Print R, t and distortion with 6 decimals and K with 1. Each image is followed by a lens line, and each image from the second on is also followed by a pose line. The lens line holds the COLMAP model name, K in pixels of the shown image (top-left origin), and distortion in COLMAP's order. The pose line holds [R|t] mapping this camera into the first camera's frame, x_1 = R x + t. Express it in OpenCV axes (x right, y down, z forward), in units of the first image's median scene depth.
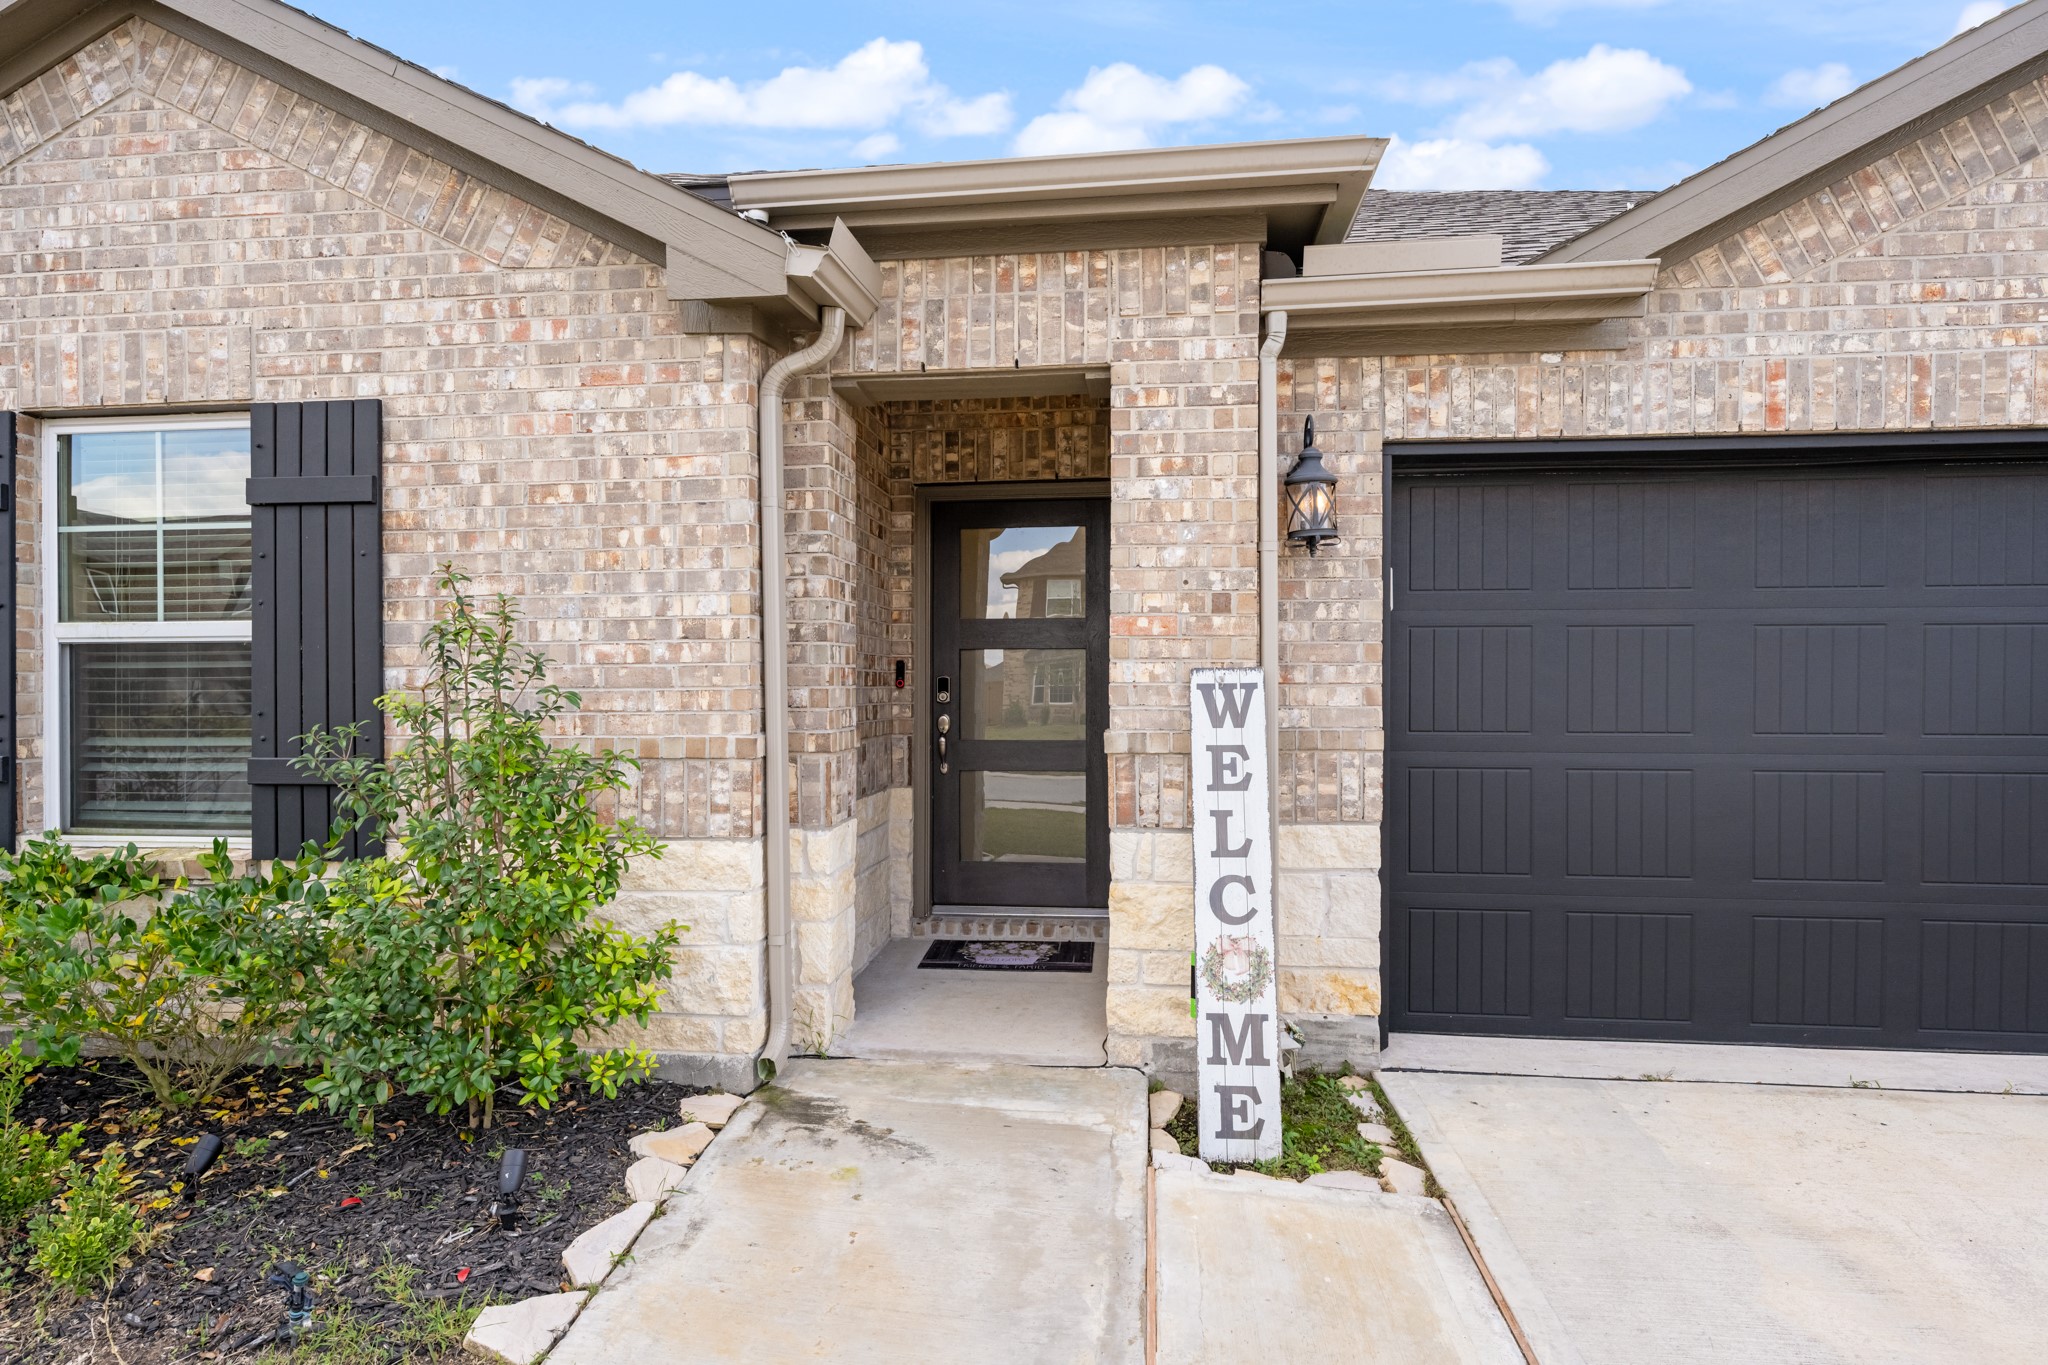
lens RADIAL K [[1099.6, 0, 1024.0], [0, 1099.6, 682.5], [0, 0, 1]] dist [-0.002338, -0.000853]
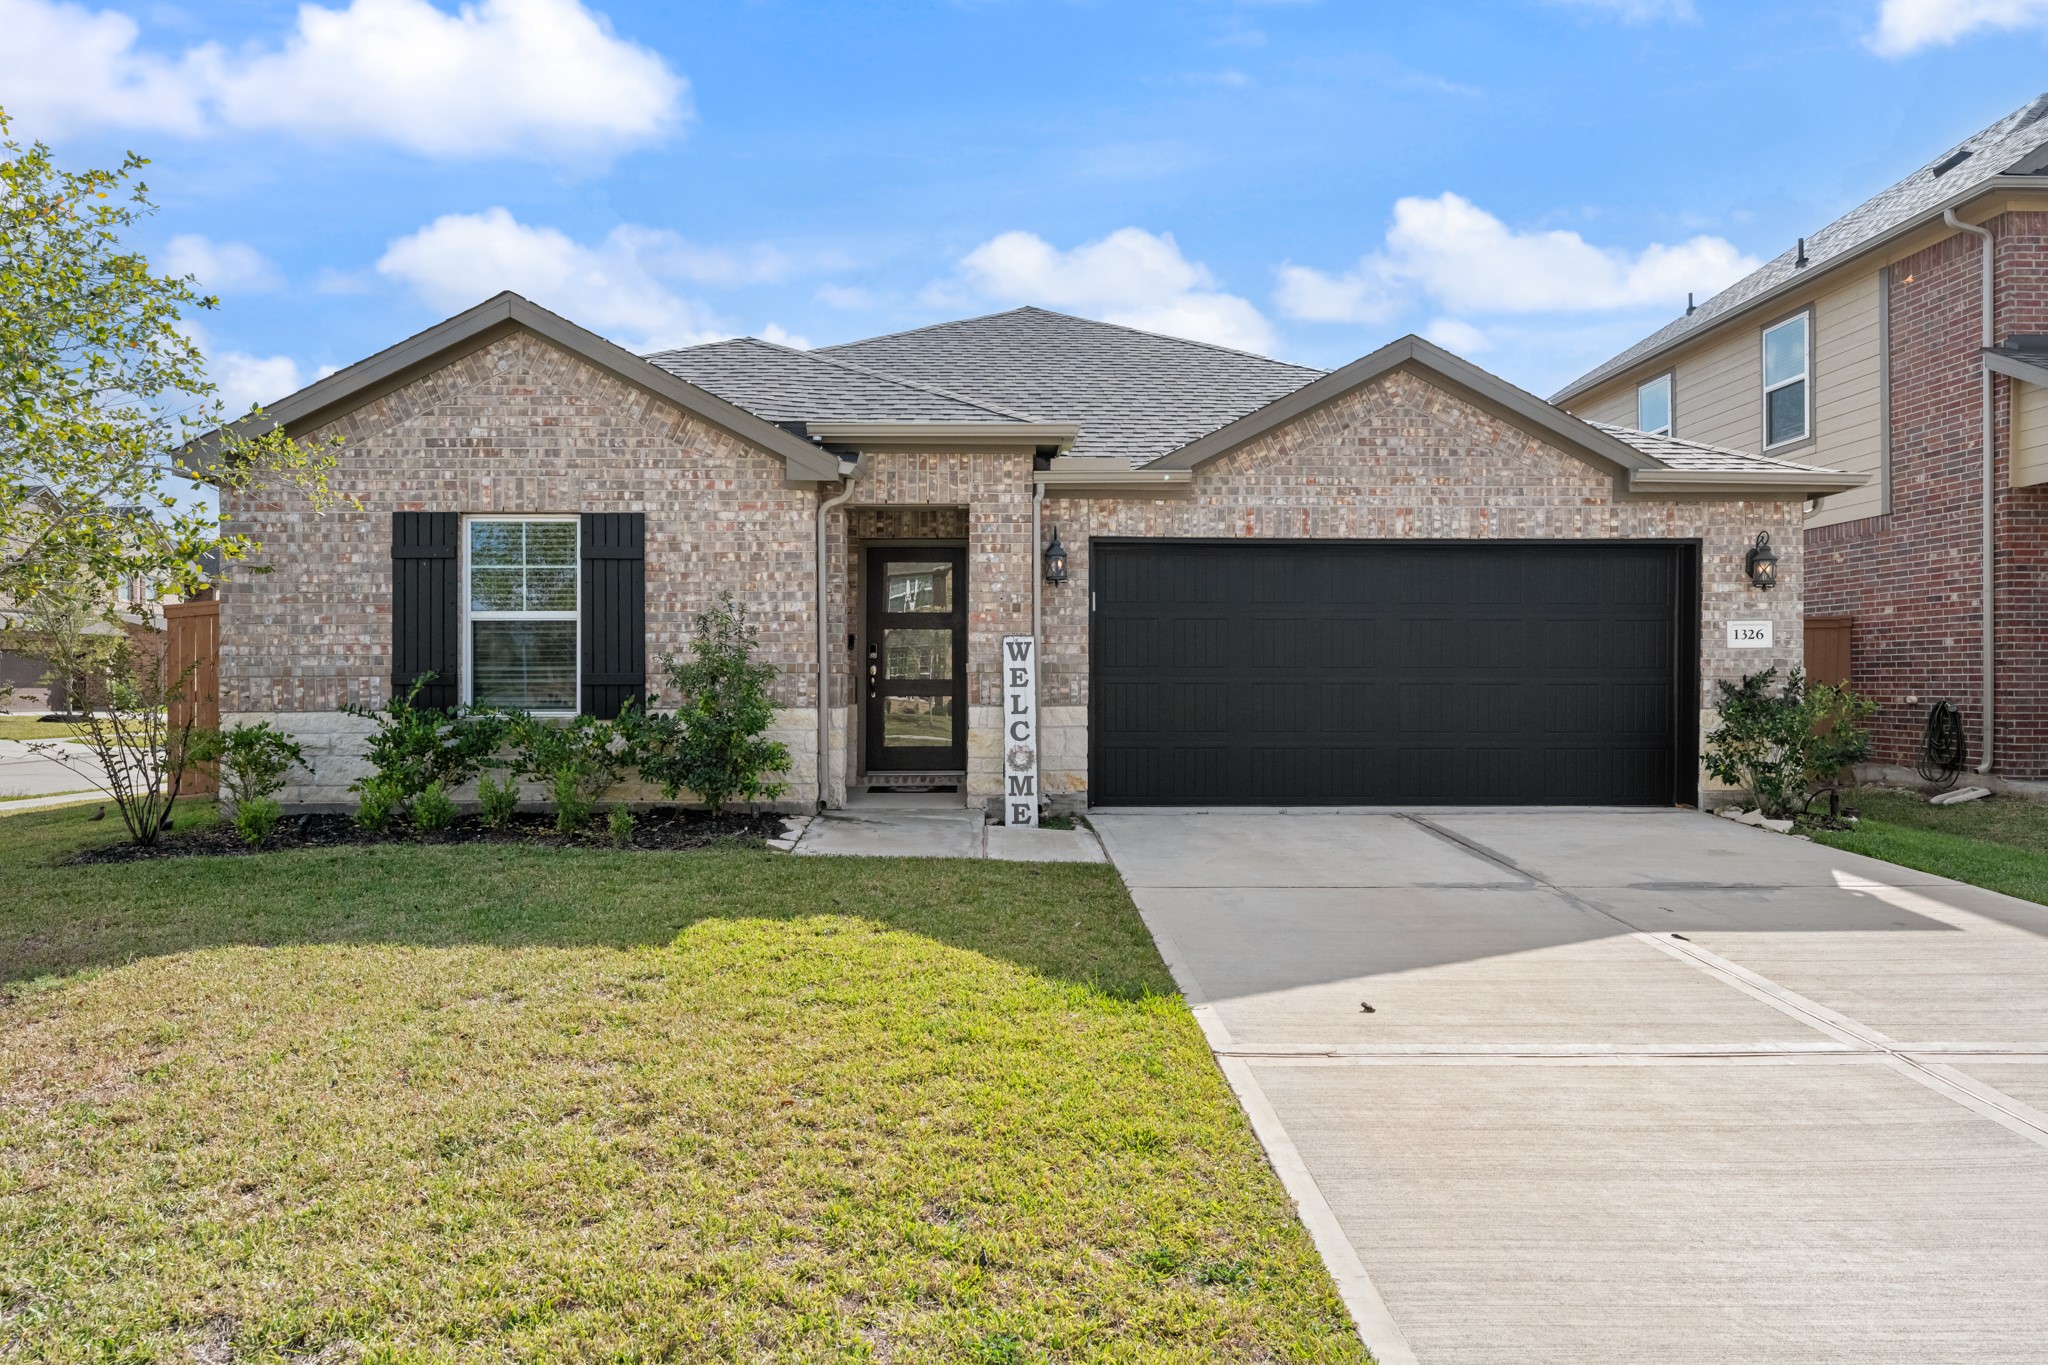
lens RADIAL K [[1292.0, 0, 1024.0], [0, 1292.0, 682.5], [0, 0, 1]] dist [0.000771, 0.000174]
pose [[0.990246, 0.001961, 0.139317, -0.184622], [-0.001910, 0.999998, -0.000503, 0.086856], [-0.139318, 0.000232, 0.990248, -1.700566]]
